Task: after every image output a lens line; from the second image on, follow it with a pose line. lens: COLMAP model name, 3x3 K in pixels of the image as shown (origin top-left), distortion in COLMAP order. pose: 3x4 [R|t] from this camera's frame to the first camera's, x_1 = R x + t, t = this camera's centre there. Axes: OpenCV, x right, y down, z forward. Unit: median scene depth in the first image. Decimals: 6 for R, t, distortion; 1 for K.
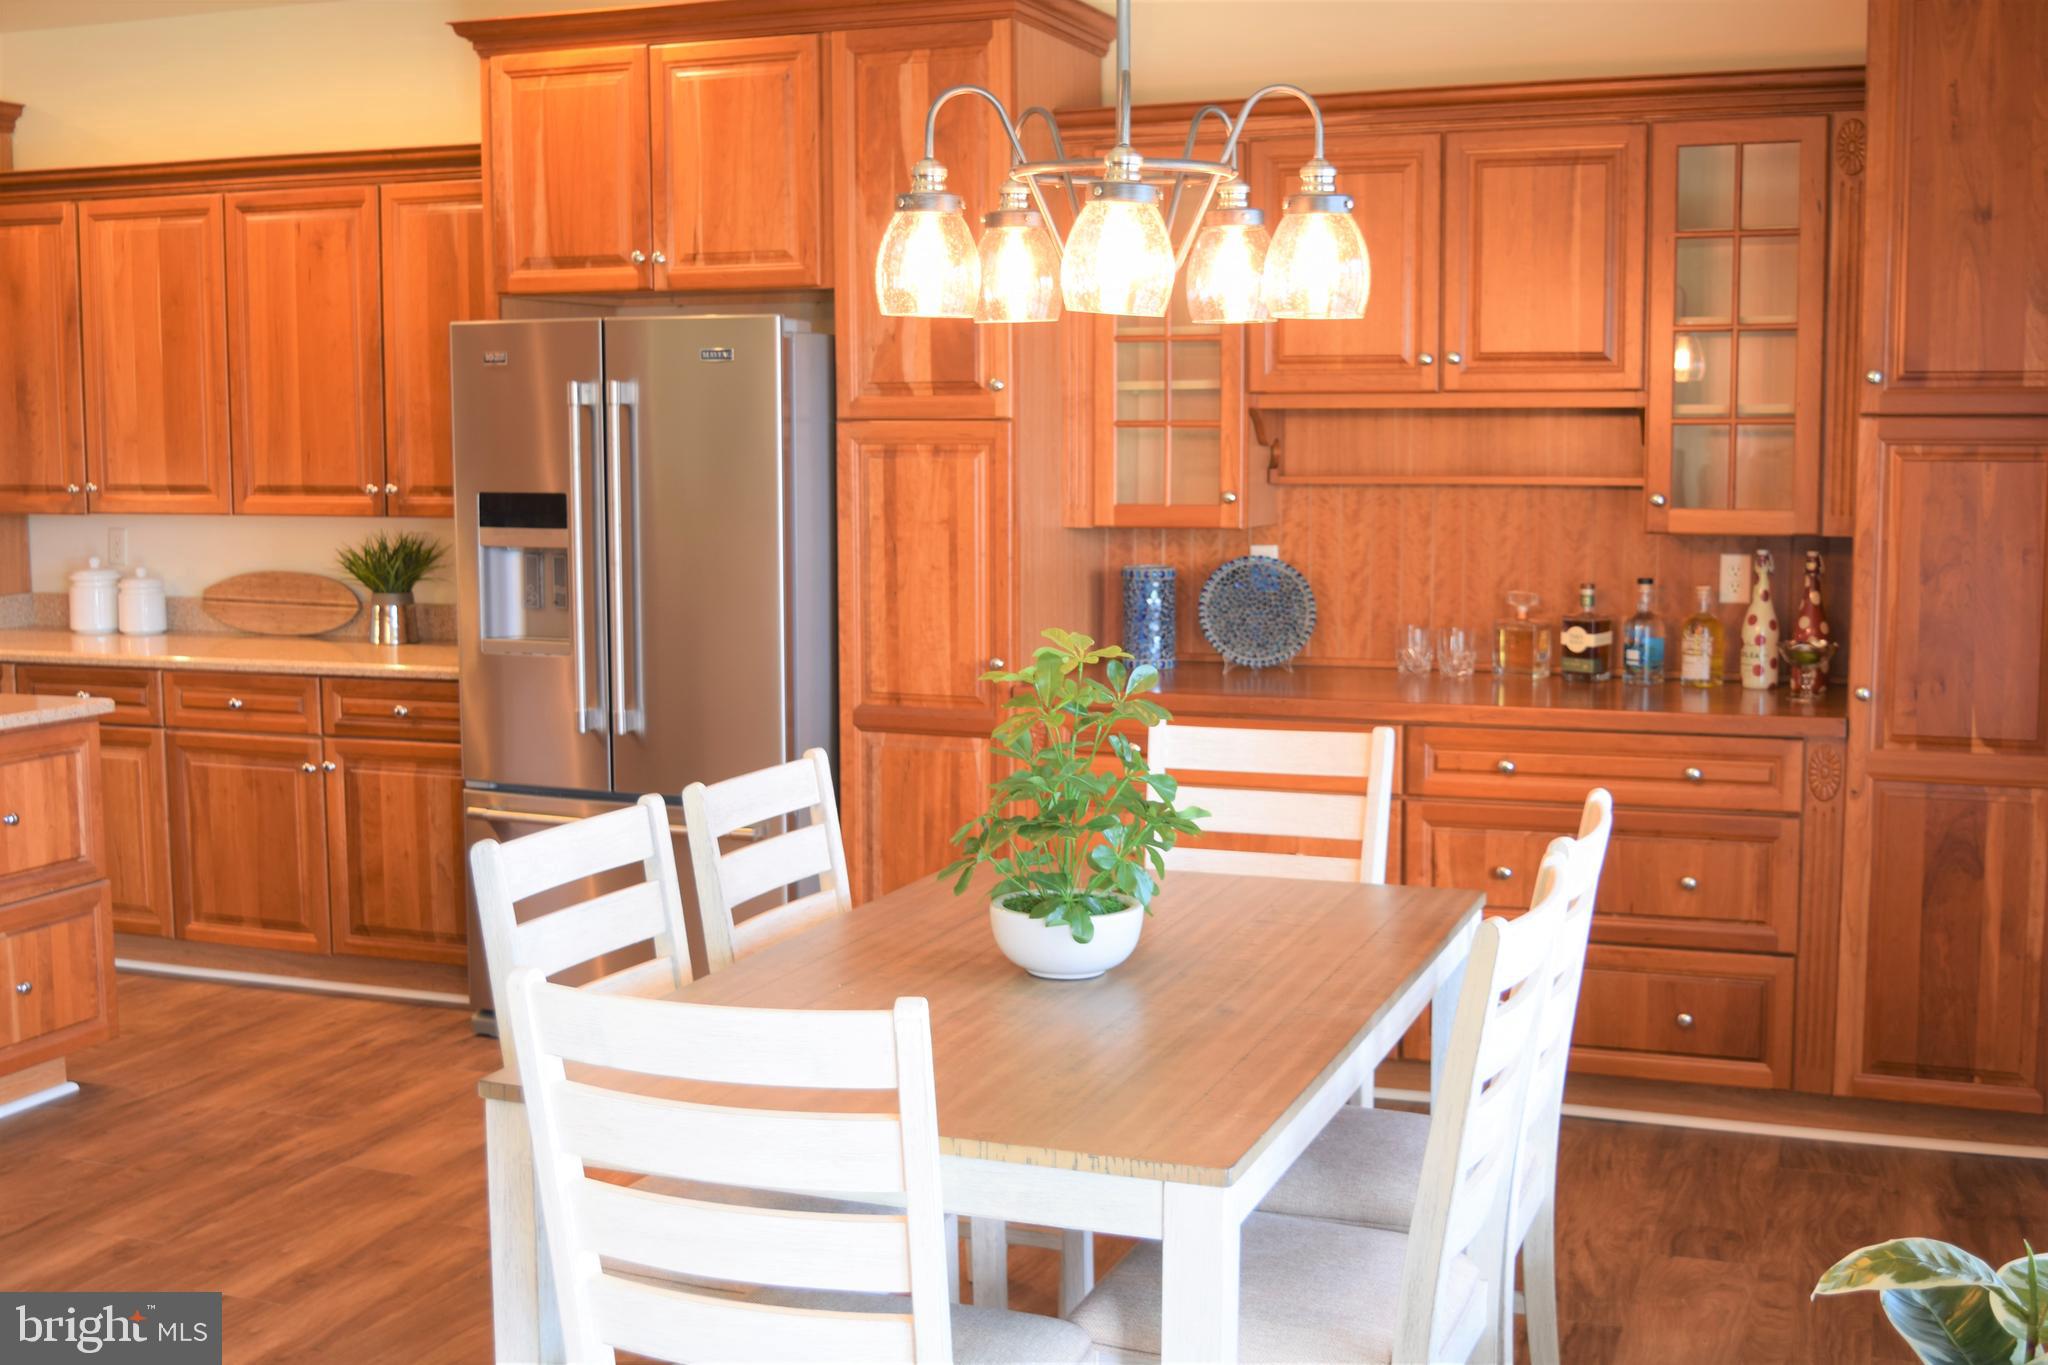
lens RADIAL K [[2324.7, 0, 1024.0], [0, 2324.7, 682.5], [0, 0, 1]] dist [-0.015717, -0.003569]
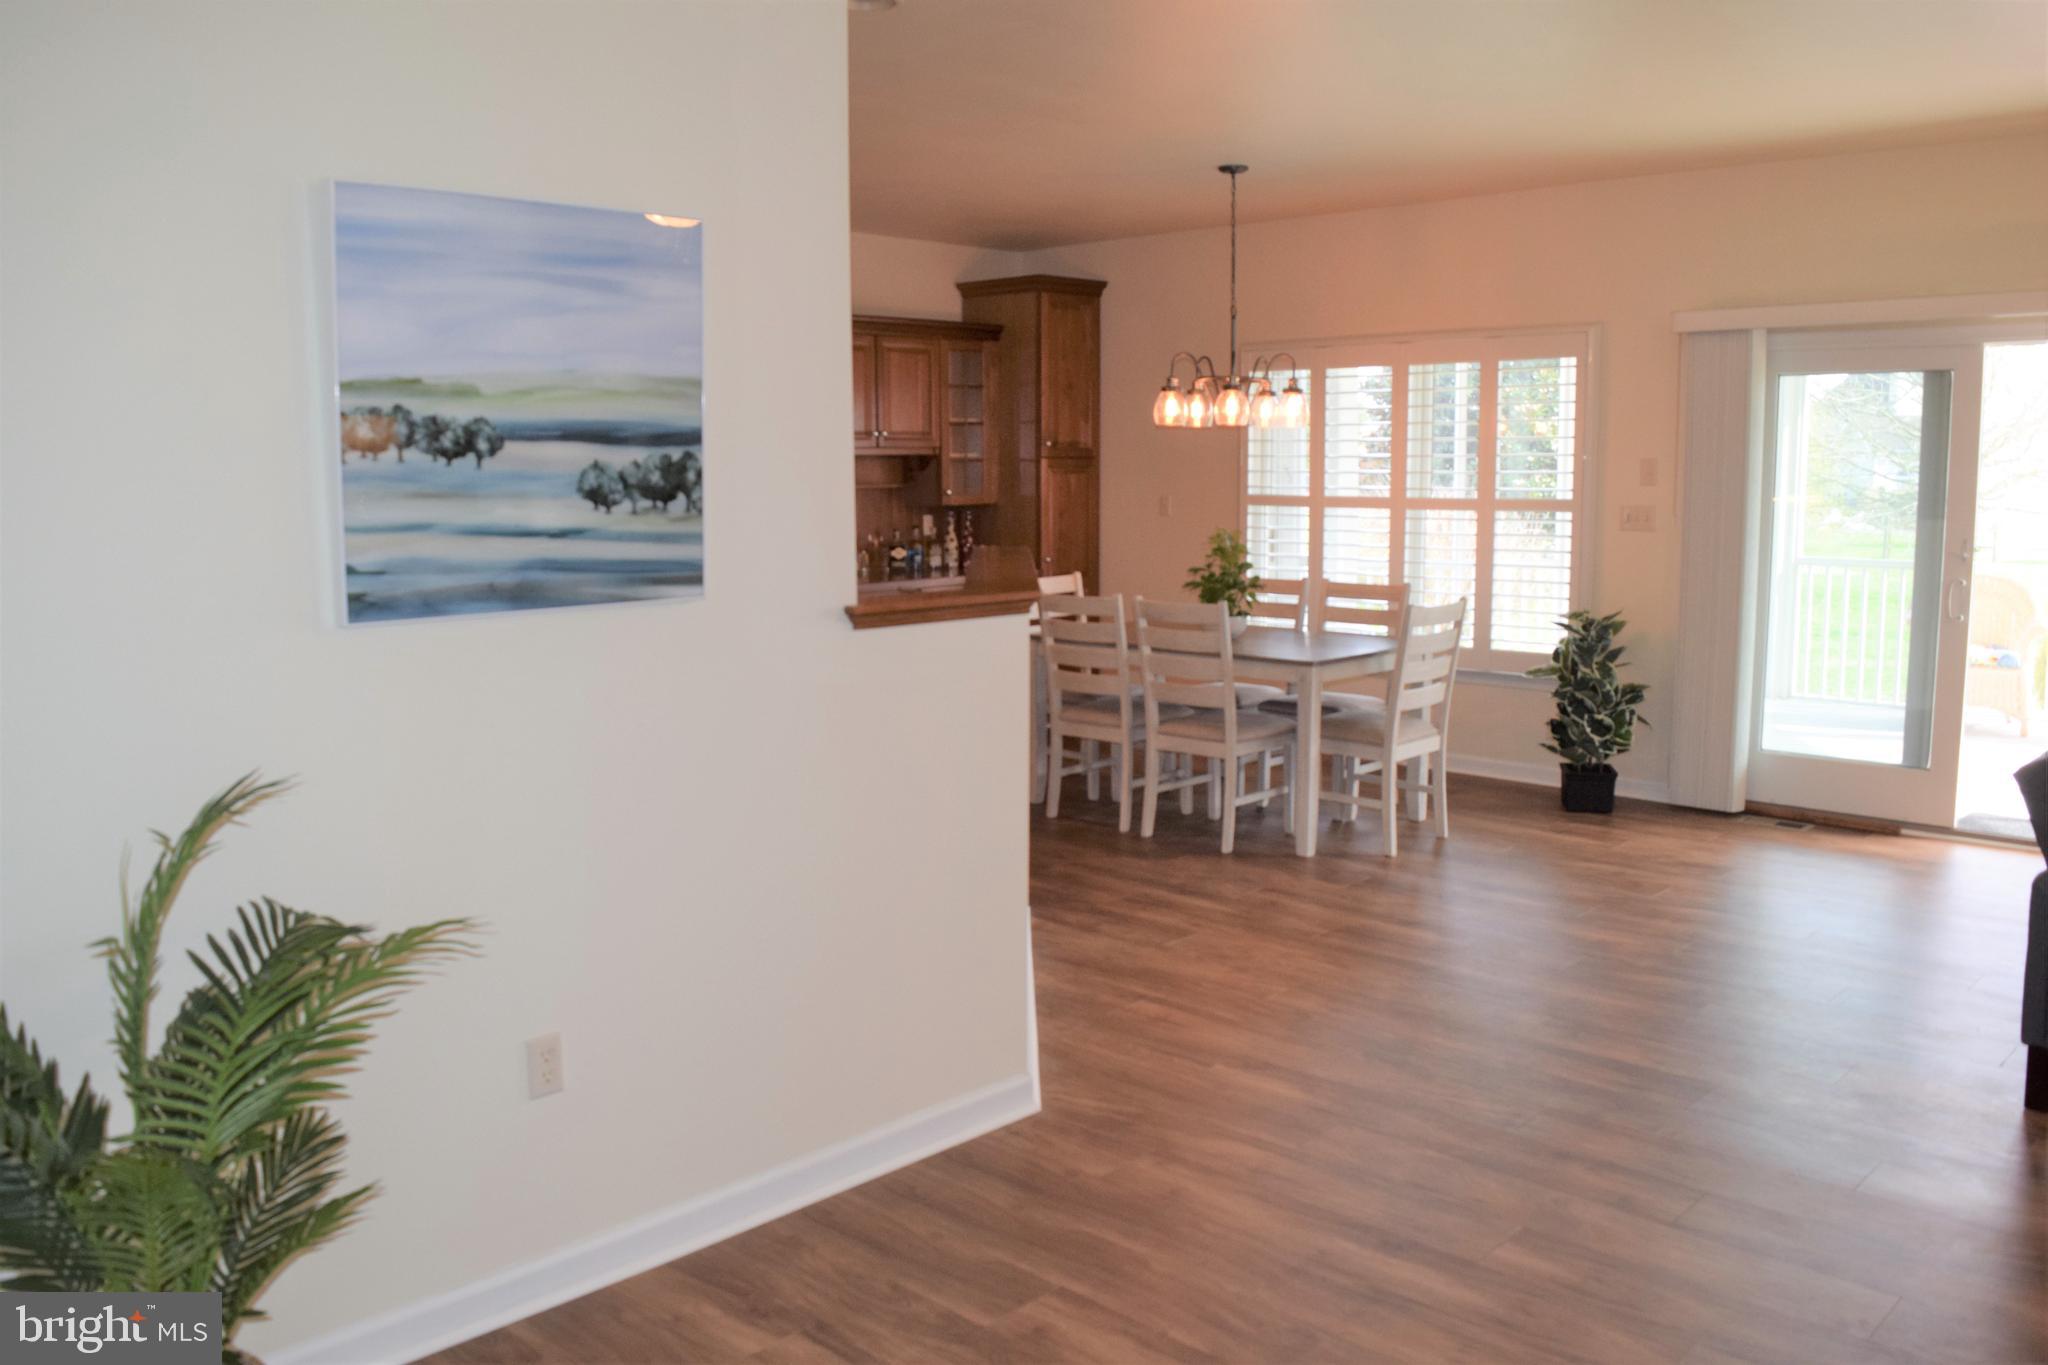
lens RADIAL K [[1693.8, 0, 1024.0], [0, 1693.8, 682.5], [0, 0, 1]] dist [-0.058854, -0.001767]
pose [[0.391716, -0.116891, 0.912631, -1.284371], [0.103186, 0.991221, 0.082668, -0.017533], [-0.914282, 0.061788, 0.400338, 0.204237]]
